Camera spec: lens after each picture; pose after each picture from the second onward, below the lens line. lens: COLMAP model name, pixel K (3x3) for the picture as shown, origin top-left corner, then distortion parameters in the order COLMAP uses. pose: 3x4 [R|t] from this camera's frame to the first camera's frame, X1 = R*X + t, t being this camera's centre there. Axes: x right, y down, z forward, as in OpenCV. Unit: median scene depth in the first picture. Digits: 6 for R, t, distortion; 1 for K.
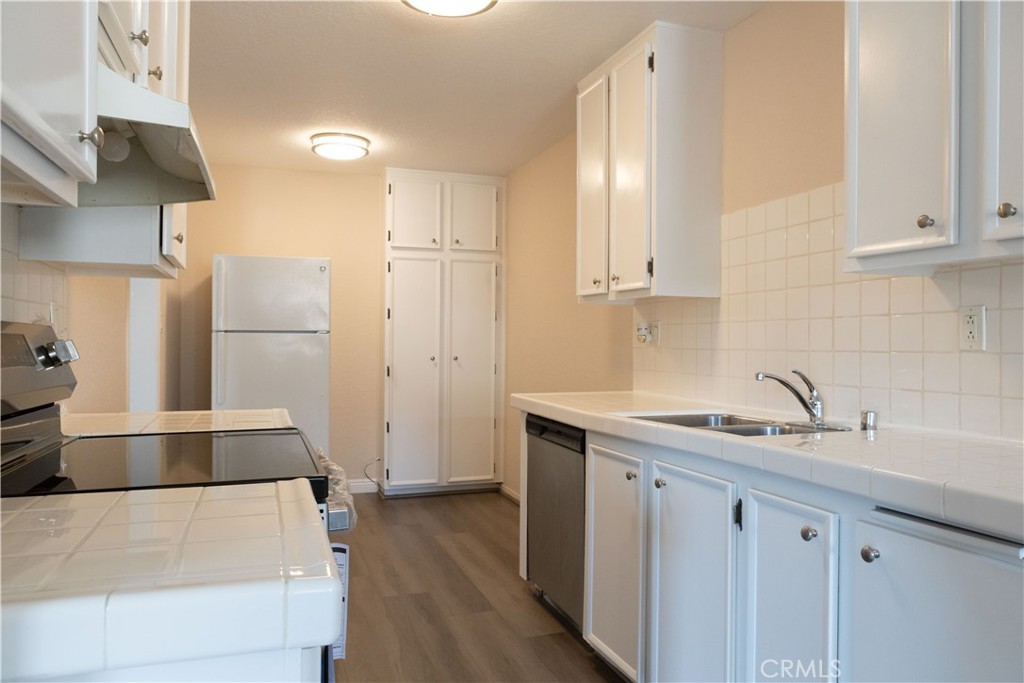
lens RADIAL K [[690.9, 0, 507.2], [0, 690.9, 340.1], [0, 0, 1]] dist [-0.027115, 0.016046]
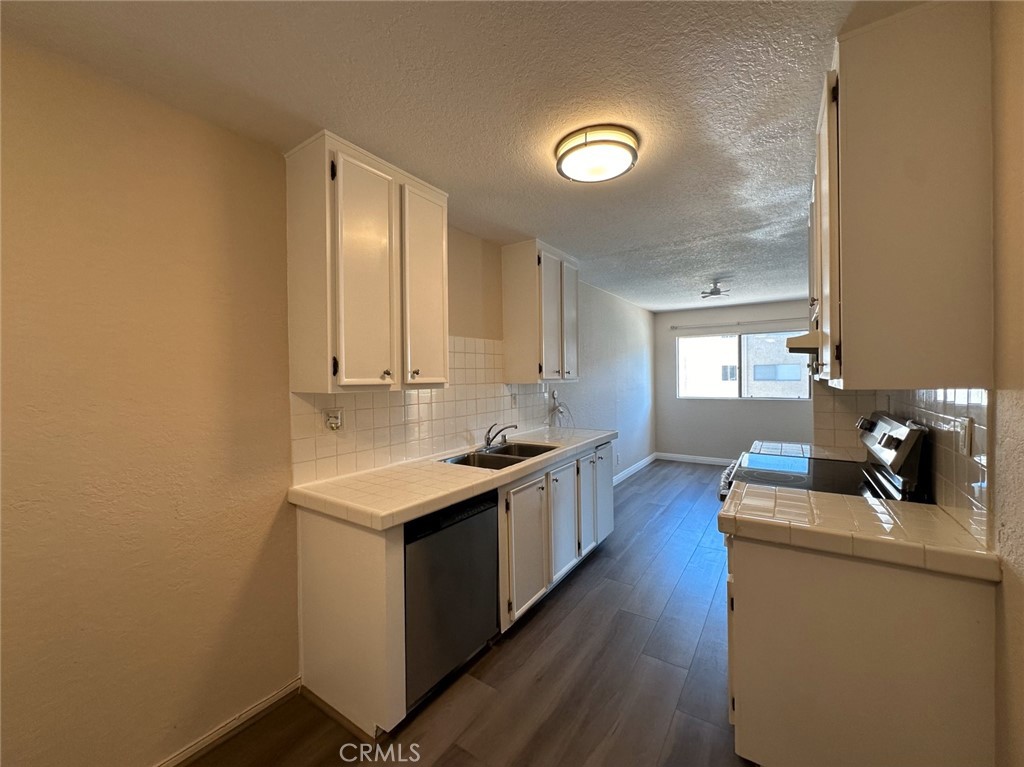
lens RADIAL K [[408.4, 0, 514.3], [0, 408.4, 379.1], [0, 0, 1]] dist [-0.003085, -0.000436]
pose [[-0.595706, -0.009575, 0.803146, -0.287854], [0.005802, 0.999852, 0.016223, -0.051733], [-0.803182, 0.014324, -0.595562, 0.741043]]
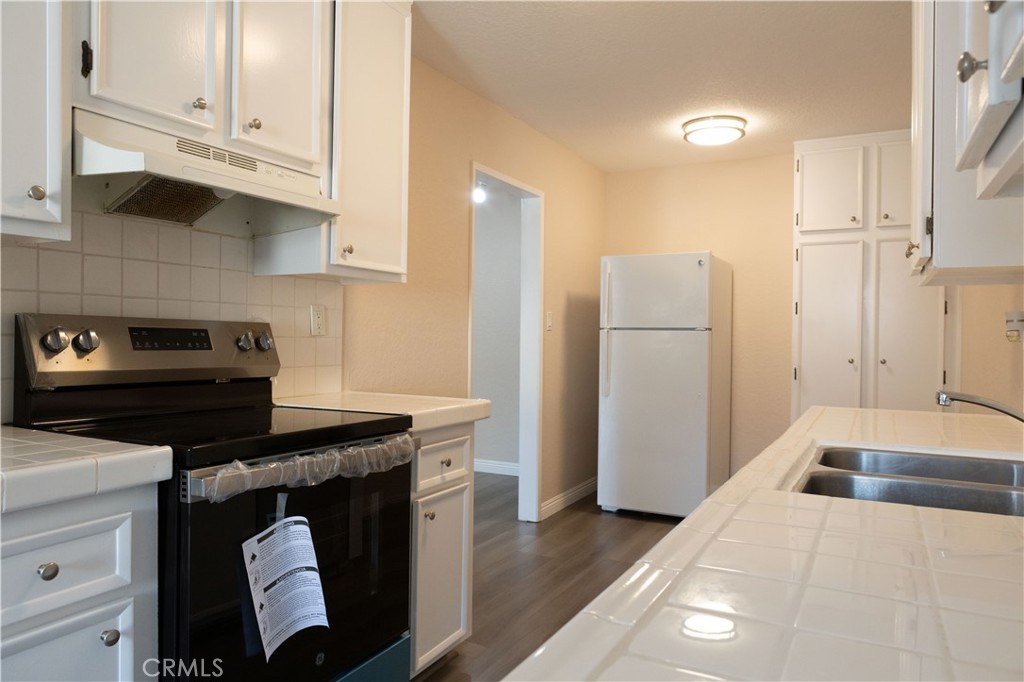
lens RADIAL K [[690.9, 0, 516.0], [0, 690.9, 342.6], [0, 0, 1]] dist [-0.027115, 0.016046]
pose [[0.682139, 0.009581, -0.731159, 0.224563], [-0.006788, 0.999954, 0.006771, 0.001727], [0.731191, 0.000345, 0.682173, 0.144636]]
